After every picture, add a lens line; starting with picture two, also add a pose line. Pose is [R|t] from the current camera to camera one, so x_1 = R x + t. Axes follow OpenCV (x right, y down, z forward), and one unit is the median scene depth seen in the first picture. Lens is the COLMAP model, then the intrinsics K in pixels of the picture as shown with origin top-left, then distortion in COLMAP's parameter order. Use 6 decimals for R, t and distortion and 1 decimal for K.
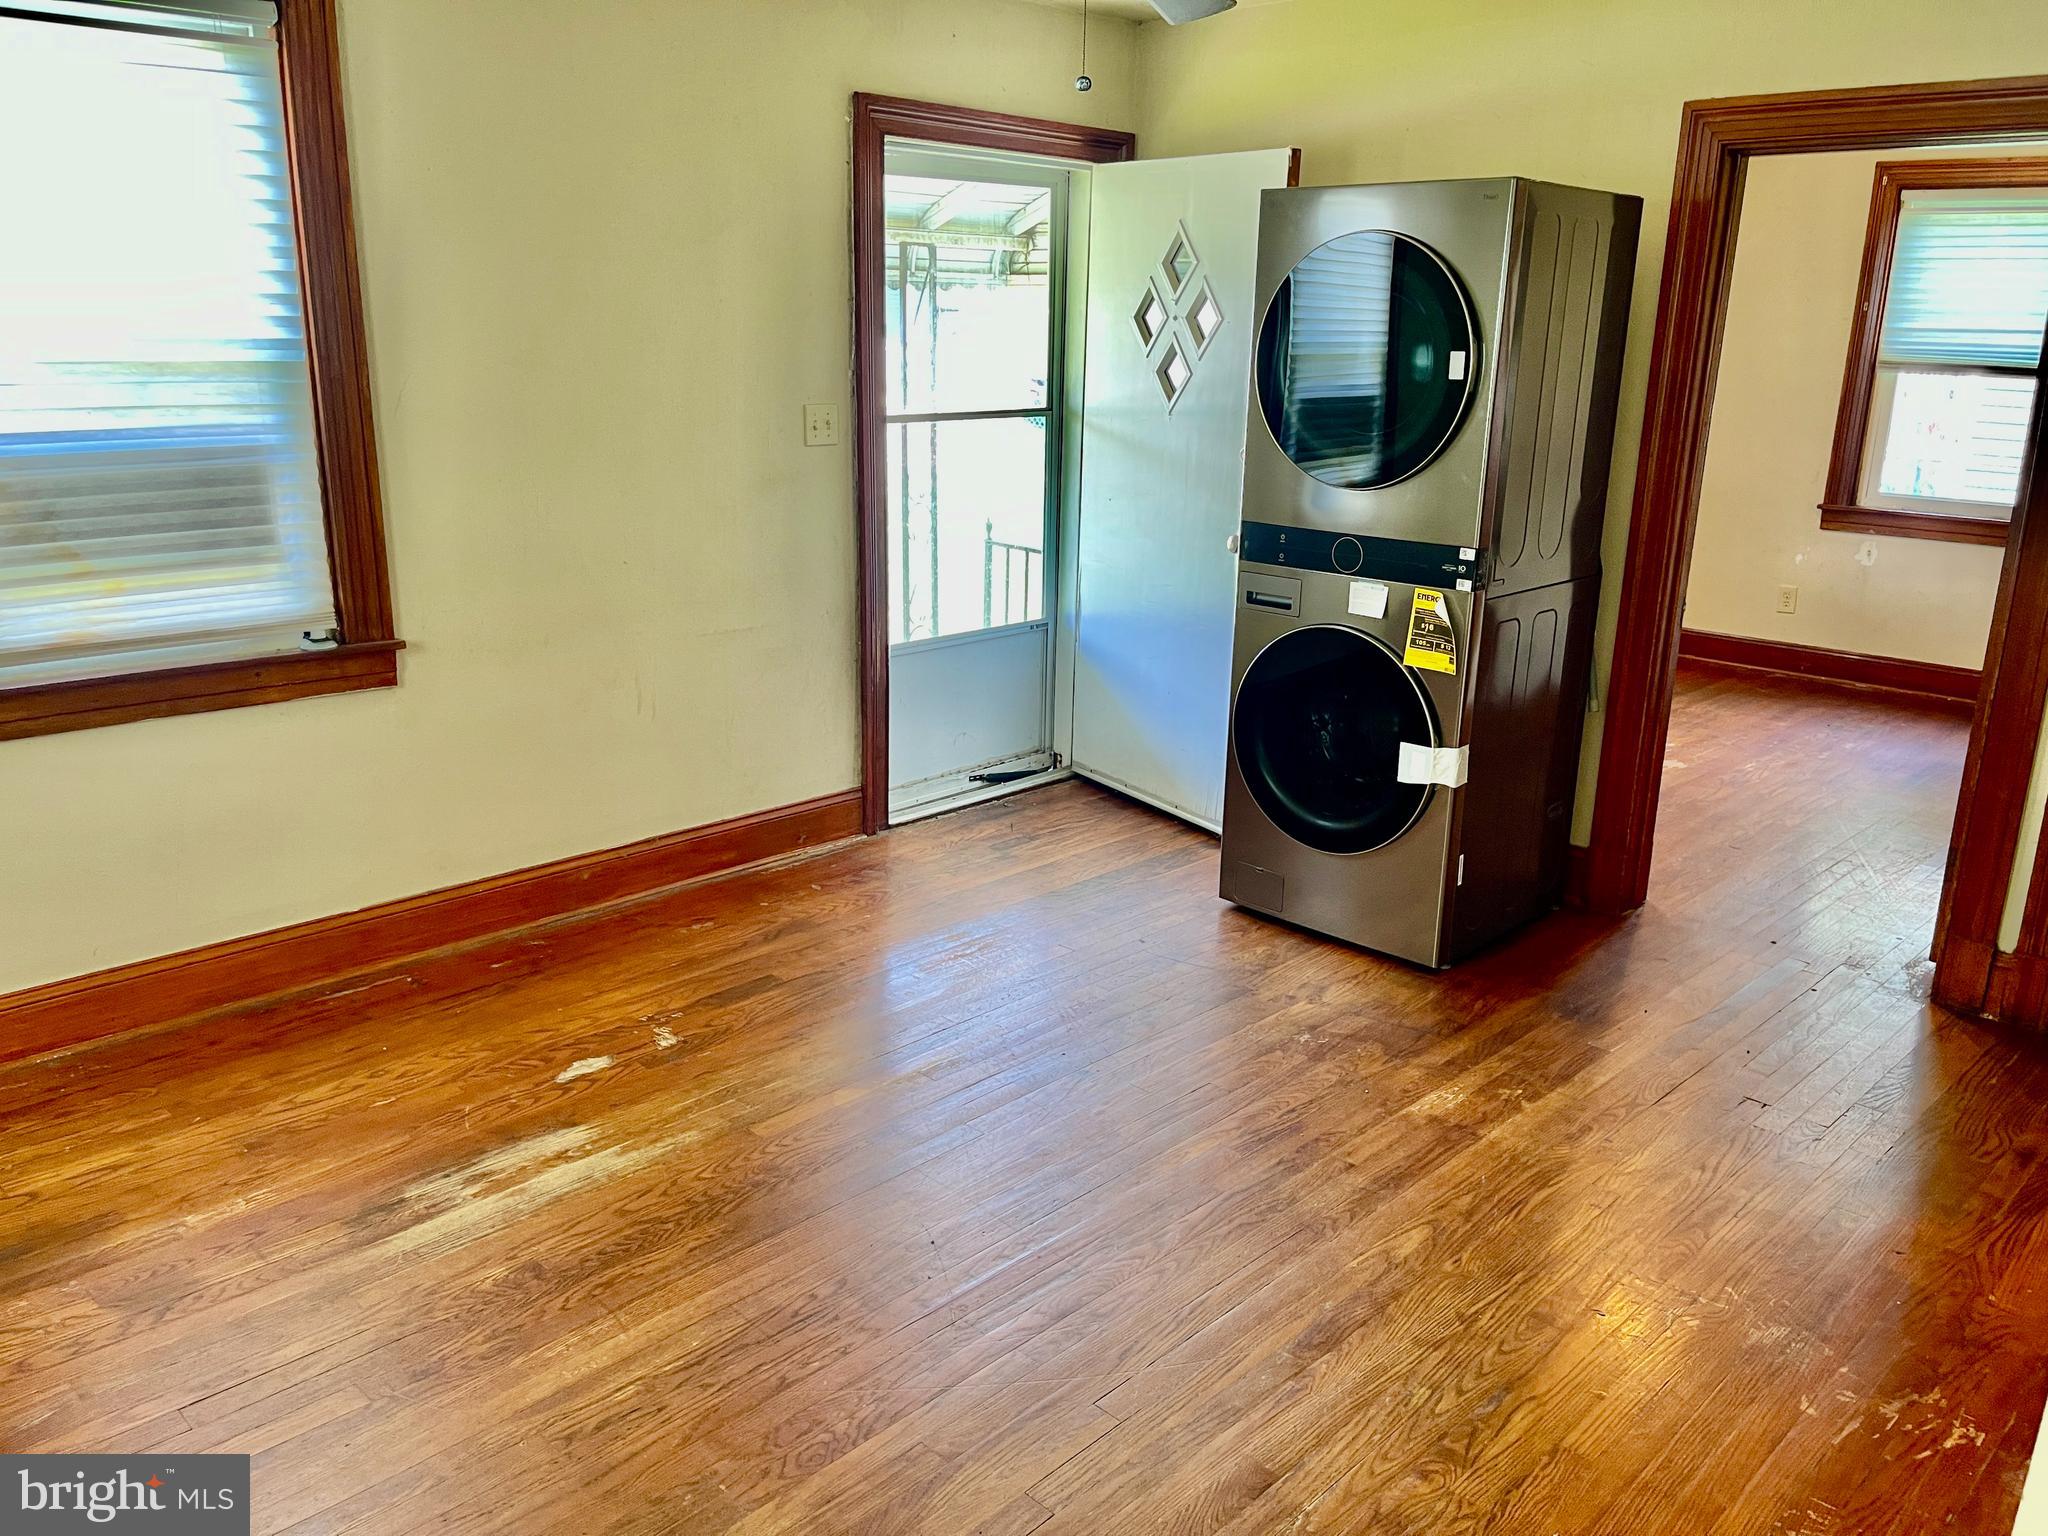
lens RADIAL K [[1568.1, 0, 1025.2], [0, 1568.1, 774.4], [0, 0, 1]] dist [0.049655, -0.053081]
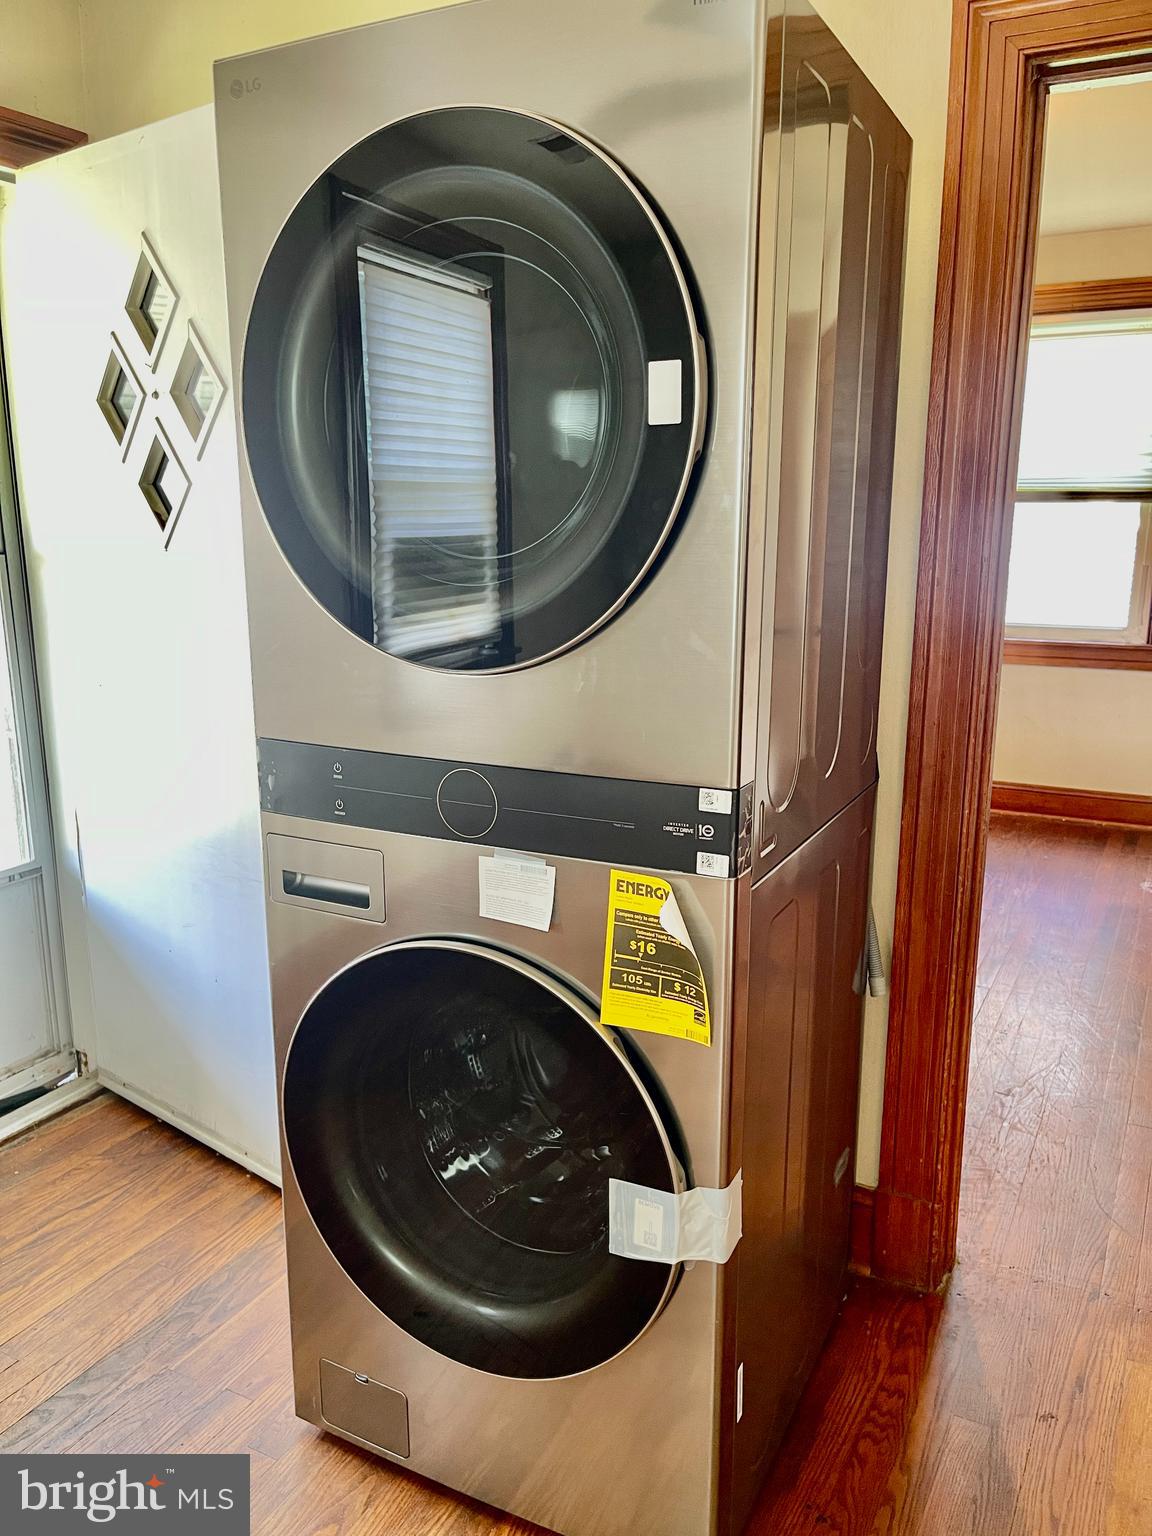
lens RADIAL K [[1176.1, 0, 596.2], [0, 1176.1, 801.2], [0, 0, 1]] dist [0.049655, -0.053081]
pose [[0.952127, -0.088547, 0.292599, 0.137415], [0.099815, 0.994722, -0.023775, -0.128865], [-0.288949, 0.051842, 0.955940, 0.643135]]
